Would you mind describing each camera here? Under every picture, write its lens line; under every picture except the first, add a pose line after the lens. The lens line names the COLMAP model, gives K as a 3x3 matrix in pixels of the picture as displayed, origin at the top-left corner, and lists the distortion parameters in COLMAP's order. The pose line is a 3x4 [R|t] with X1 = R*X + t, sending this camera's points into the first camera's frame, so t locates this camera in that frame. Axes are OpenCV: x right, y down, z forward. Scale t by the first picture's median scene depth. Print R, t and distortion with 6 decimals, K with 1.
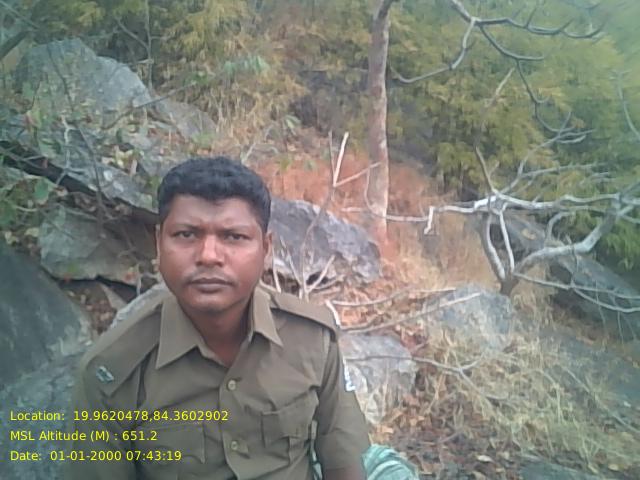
lens RADIAL K [[518.1, 0, 318.1], [0, 518.1, 242.1], [0, 0, 1]] dist [0.043735, -0.084704]
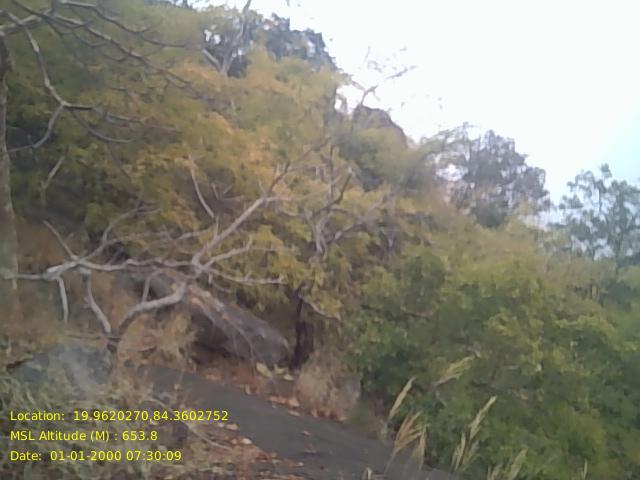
lens RADIAL K [[518.1, 0, 319.8], [0, 518.1, 241.2], [0, 0, 1]] dist [0.043735, -0.084704]
pose [[0.838766, -0.023145, 0.544000, 0.067041], [0.080114, 0.993468, -0.081255, 0.000836], [-0.538566, 0.111736, 0.835142, -0.092778]]
